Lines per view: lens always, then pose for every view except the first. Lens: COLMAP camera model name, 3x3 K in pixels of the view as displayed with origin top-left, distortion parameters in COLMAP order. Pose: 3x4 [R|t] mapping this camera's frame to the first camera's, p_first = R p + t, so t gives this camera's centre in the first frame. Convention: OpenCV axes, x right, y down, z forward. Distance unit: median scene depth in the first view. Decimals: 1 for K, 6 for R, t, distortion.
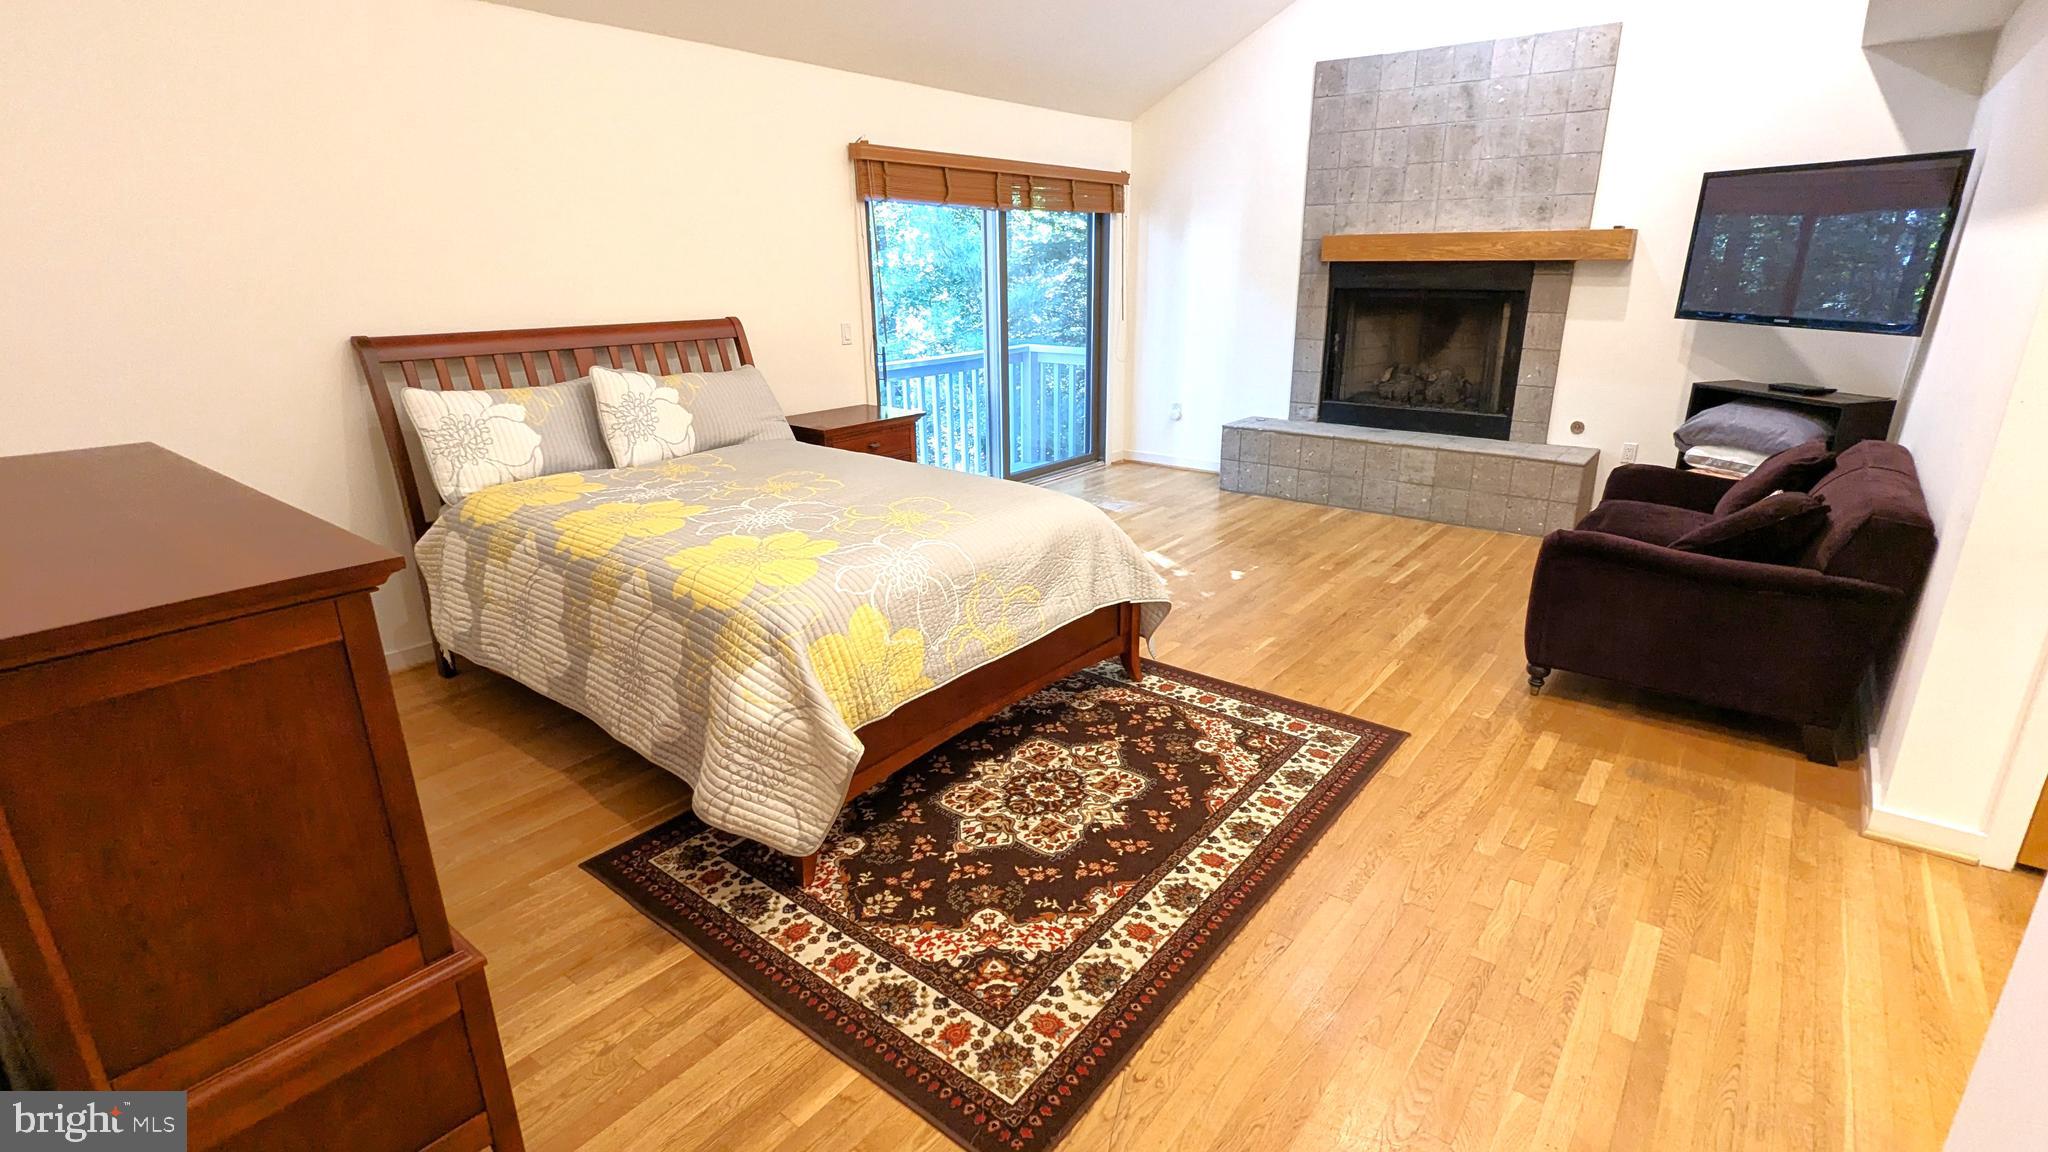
lens RADIAL K [[967.7, 0, 1028.1], [0, 967.7, 580.0], [0, 0, 1]] dist [-0.003732, -0.000845]
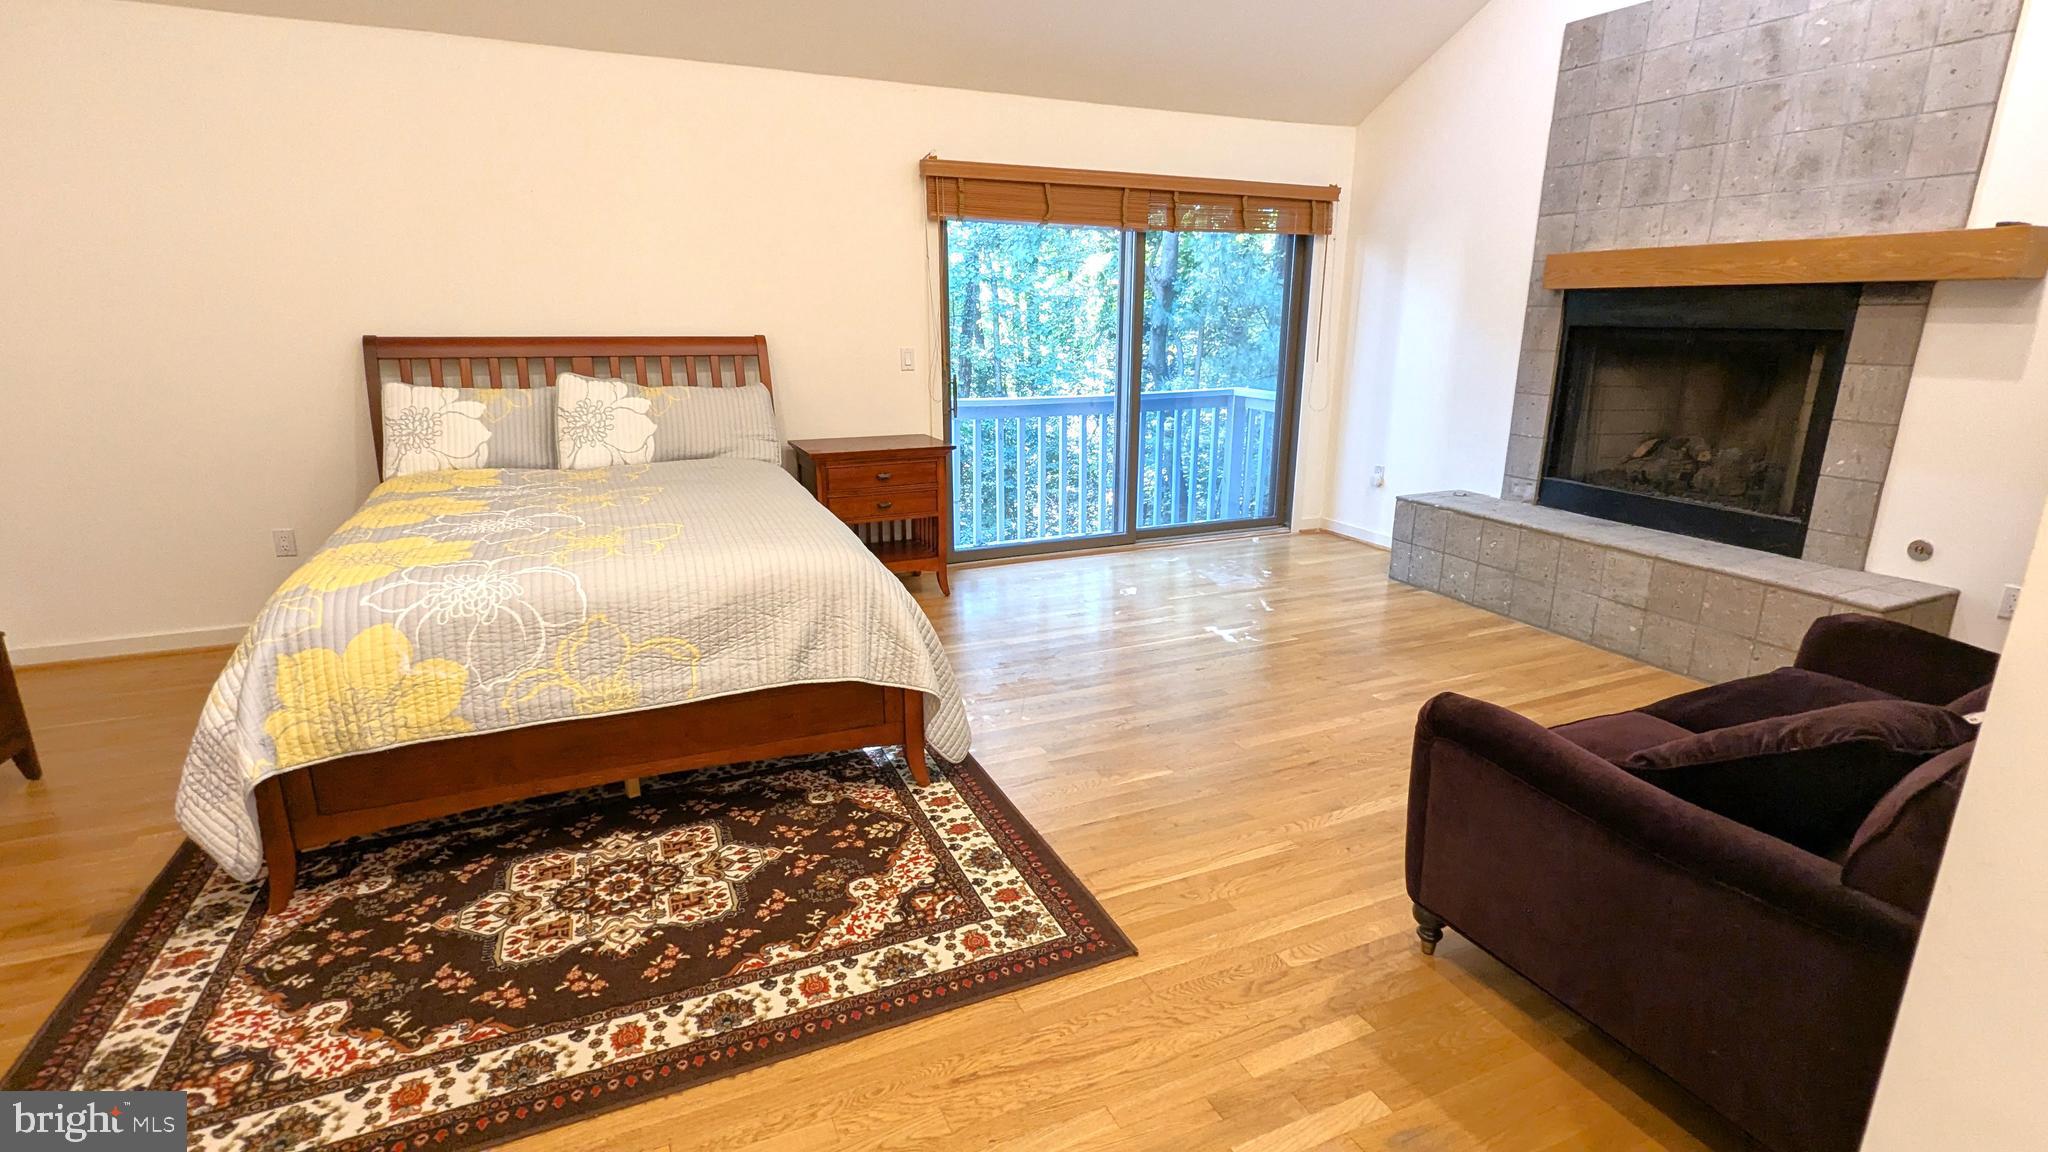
lens RADIAL K [[970.1, 0, 1028.1], [0, 970.1, 578.8], [0, 0, 1]] dist [-0.001416, 0.001686]
pose [[0.886789, 0.133261, -0.442546, 0.400631], [-0.155112, 0.987806, -0.013367, -0.051410], [0.435369, 0.080498, 0.896646, 0.234523]]
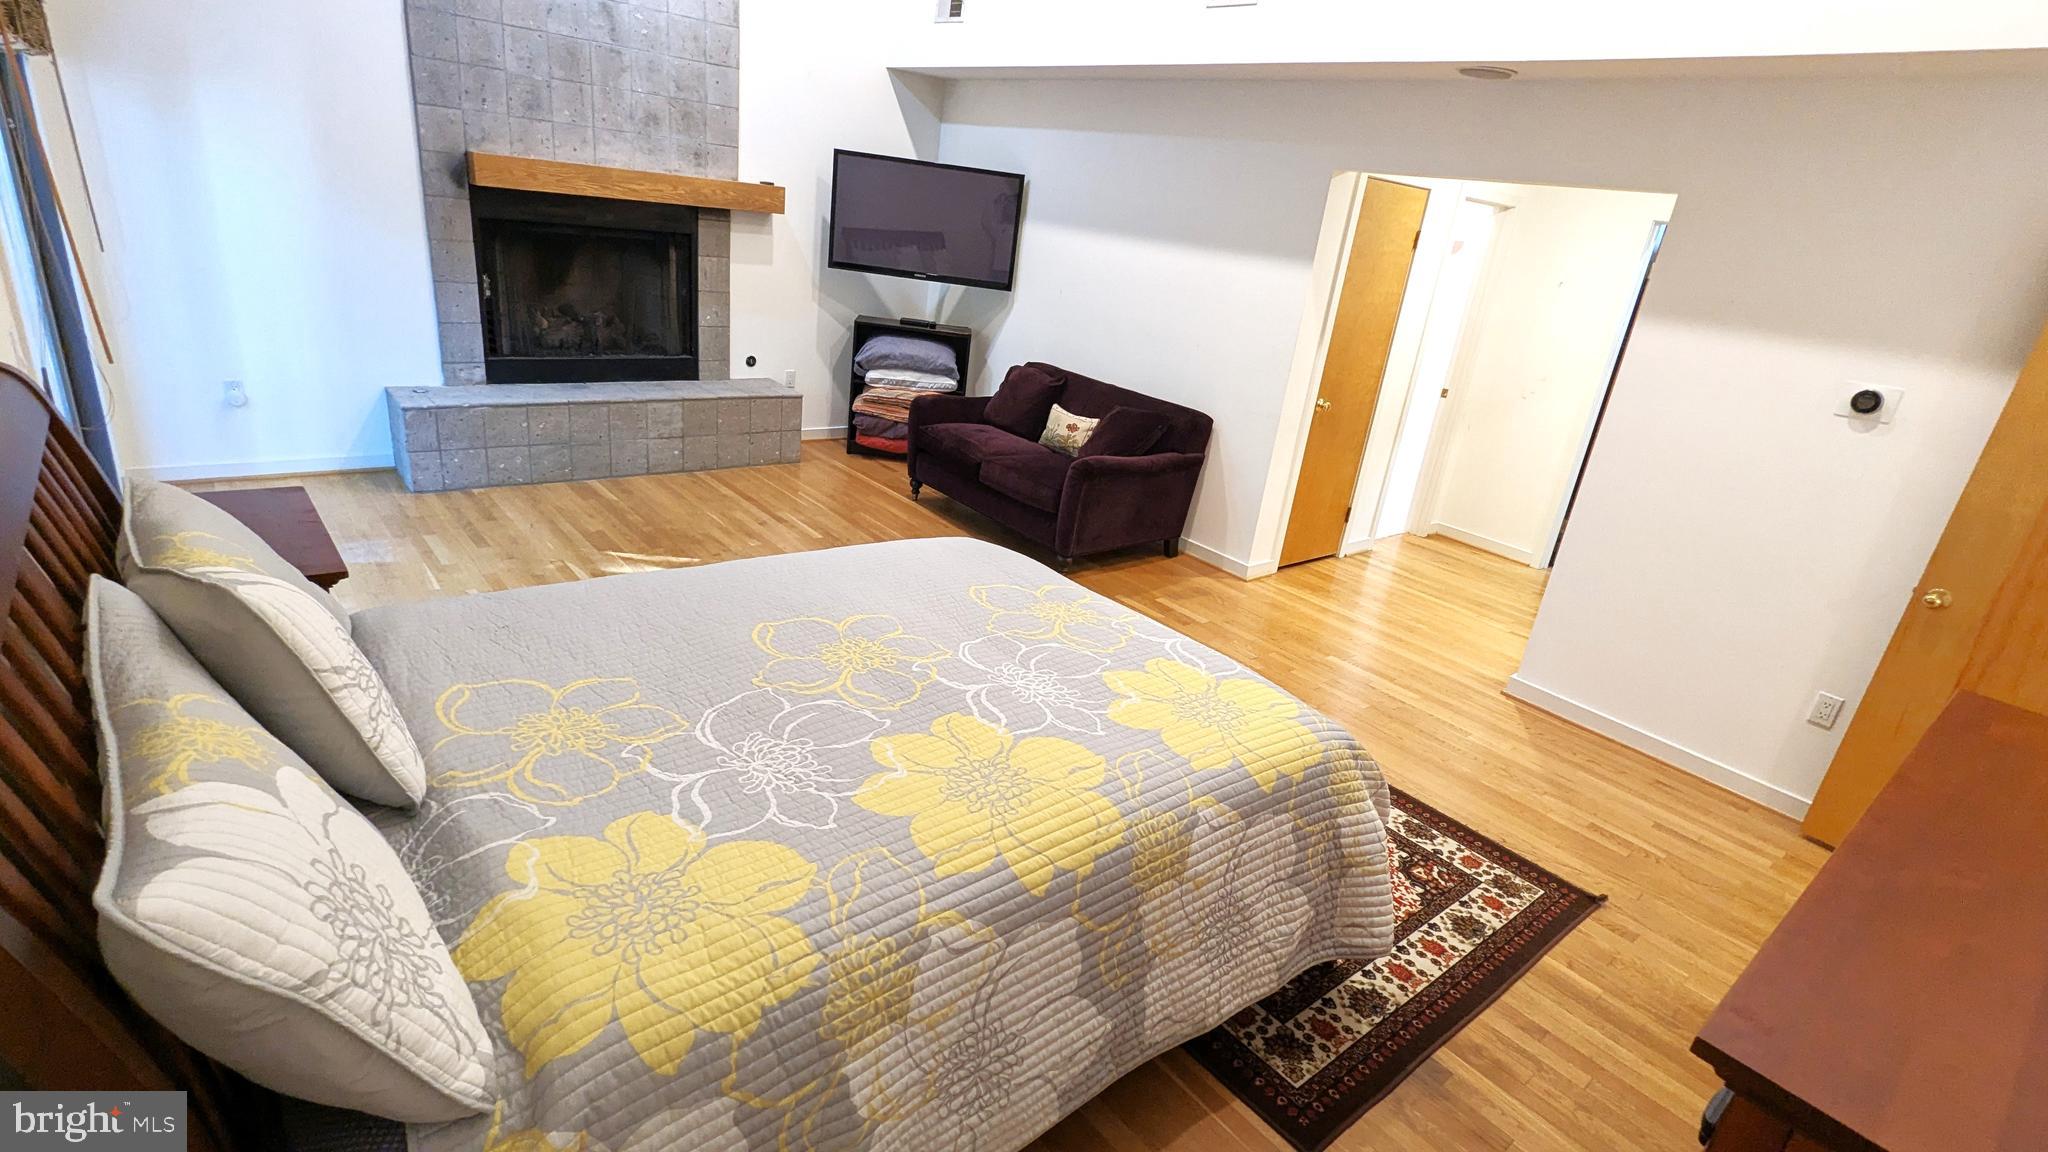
lens RADIAL K [[970.1, 0, 1028.1], [0, 970.1, 578.8], [0, 0, 1]] dist [-0.001416, 0.001686]
pose [[0.202429, -0.325552, 0.923601, -0.573331], [0.191570, 0.938069, 0.288665, -0.217496], [-0.960377, 0.118499, 0.252259, 0.516194]]
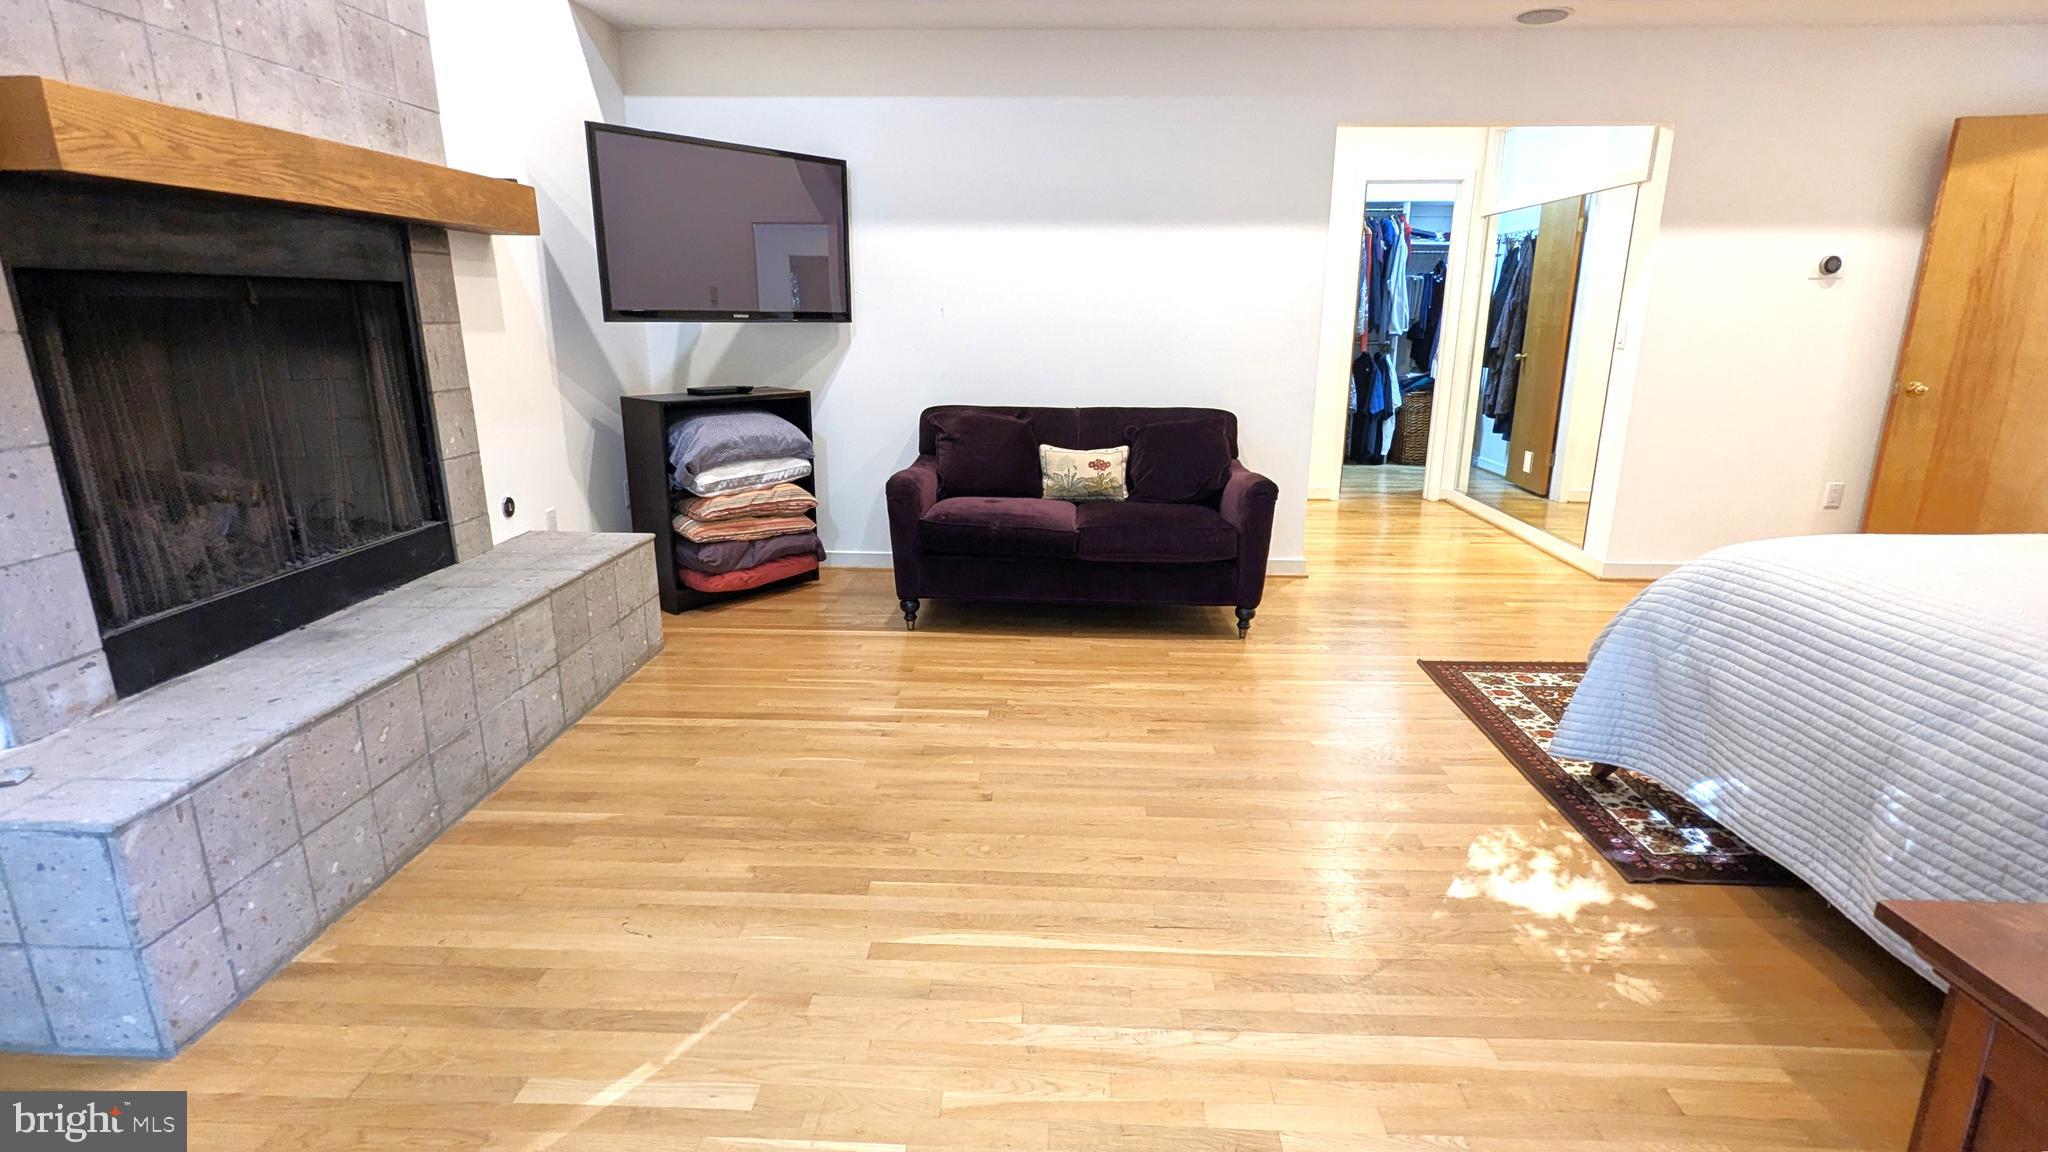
lens RADIAL K [[995.2, 0, 1029.8], [0, 995.2, 578.8], [0, 0, 1]] dist [0.000152, 0.000385]
pose [[-0.585471, -0.208097, 0.783530, -0.152413], [0.254043, 0.870720, 0.421080, -0.353922], [-0.769861, 0.445580, -0.456916, 1.242652]]
